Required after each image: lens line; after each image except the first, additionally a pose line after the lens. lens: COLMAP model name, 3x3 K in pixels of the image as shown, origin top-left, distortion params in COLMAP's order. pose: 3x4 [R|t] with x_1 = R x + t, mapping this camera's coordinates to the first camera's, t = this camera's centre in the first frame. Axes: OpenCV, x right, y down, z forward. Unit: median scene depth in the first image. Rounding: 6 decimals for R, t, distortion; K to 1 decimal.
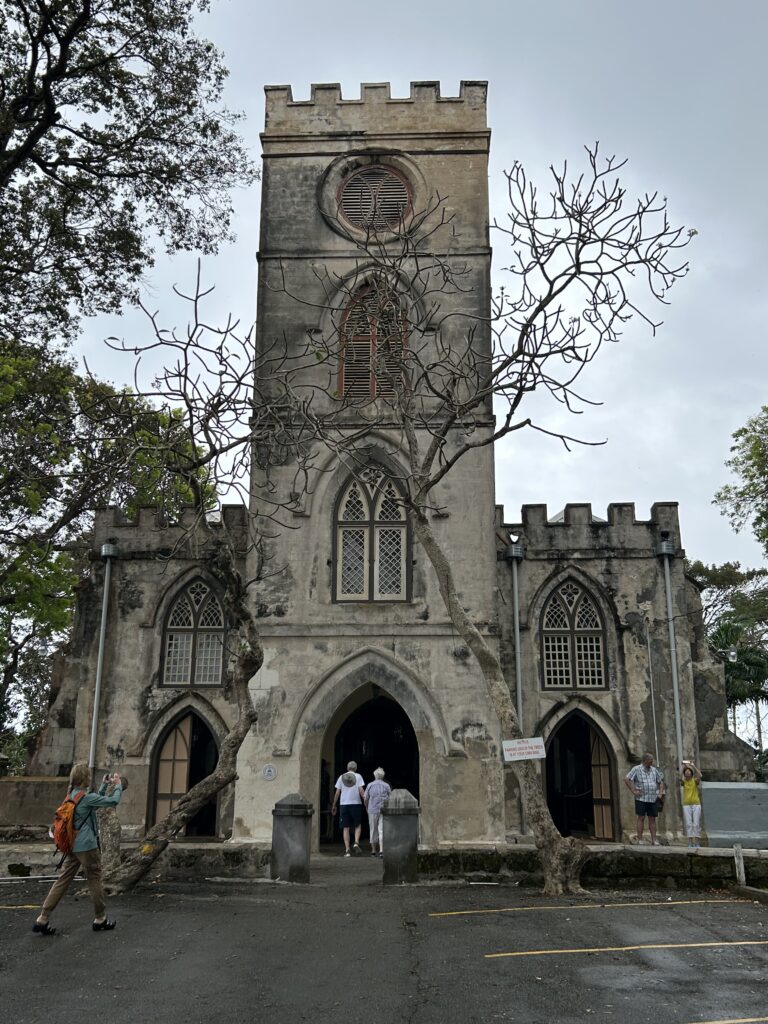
lens RADIAL K [[945.1, 0, 385.5], [0, 945.1, 509.3], [0, 0, 1]] dist [0.035762, 0.000000]
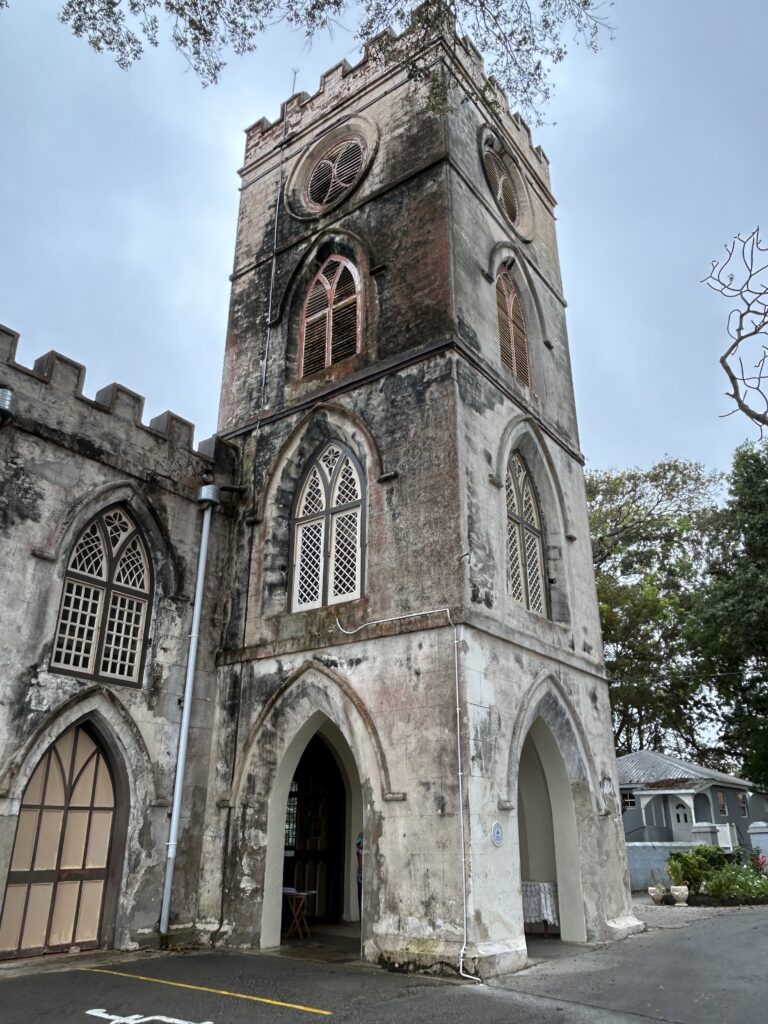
lens RADIAL K [[764.3, 0, 392.1], [0, 764.3, 507.7], [0, 0, 1]] dist [-0.006735, -0.014154]
pose [[0.548835, 0.327383, 0.769156, -0.507359], [-0.227967, 0.943861, -0.239077, 0.160836], [-0.804245, -0.044129, 0.592657, 0.588133]]
